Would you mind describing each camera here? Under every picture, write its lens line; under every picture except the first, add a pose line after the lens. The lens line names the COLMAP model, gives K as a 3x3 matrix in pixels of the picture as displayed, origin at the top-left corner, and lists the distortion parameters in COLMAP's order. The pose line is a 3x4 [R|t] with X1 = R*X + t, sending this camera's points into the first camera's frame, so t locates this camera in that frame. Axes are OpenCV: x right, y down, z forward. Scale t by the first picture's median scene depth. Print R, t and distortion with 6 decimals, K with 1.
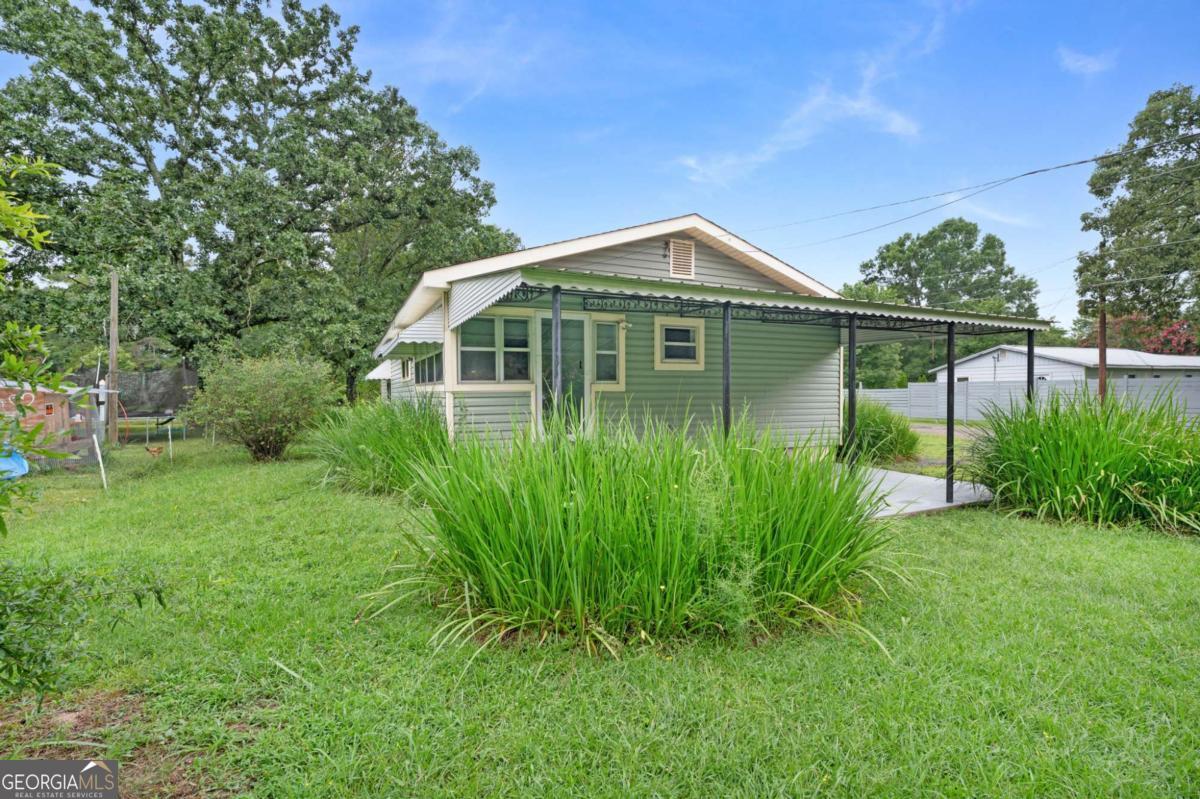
lens RADIAL K [[541.6, 0, 596.1], [0, 541.6, 393.6], [0, 0, 1]] dist [0.002946, 0.000063]
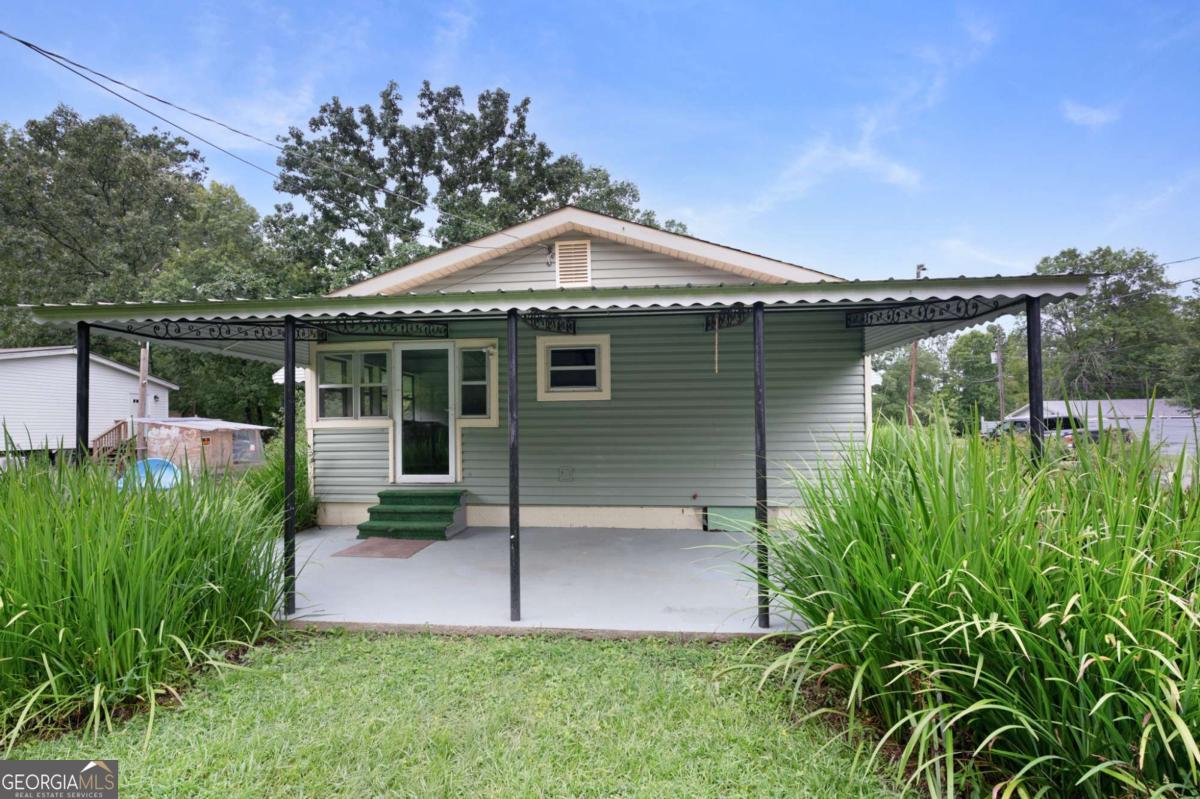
lens RADIAL K [[548.8, 0, 600.0], [0, 548.8, 399.5], [0, 0, 1]] dist [0.002779, 0.000806]
pose [[0.850696, -0.028445, -0.524887, 0.623180], [0.004539, 0.998895, -0.046776, -0.005839], [0.525638, 0.037410, 0.849886, 0.329589]]
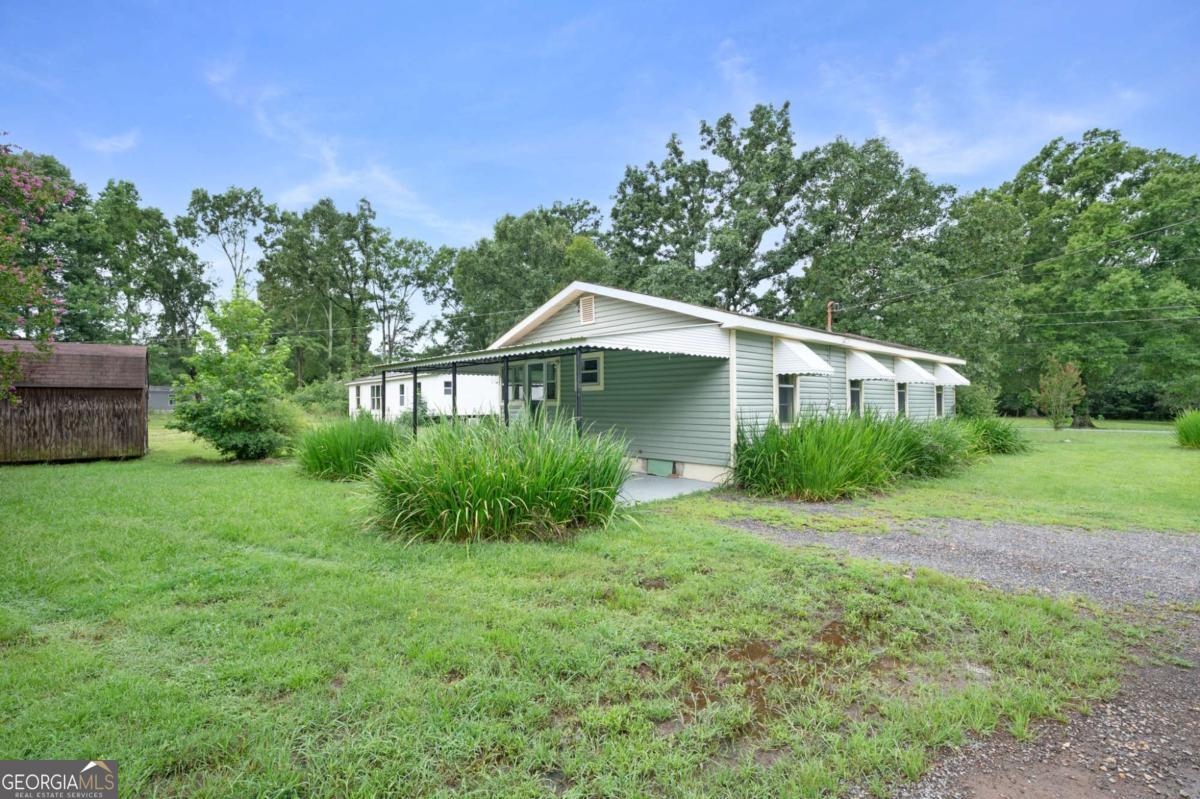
lens RADIAL K [[525.6, 0, 598.3], [0, 525.6, 374.9], [0, 0, 1]] dist [0.000842, 0.014650]
pose [[0.288637, -0.042059, -0.956514, 1.449792], [0.006362, 0.999097, -0.042012, -0.027161], [0.957417, 0.006041, 0.288644, 0.644399]]
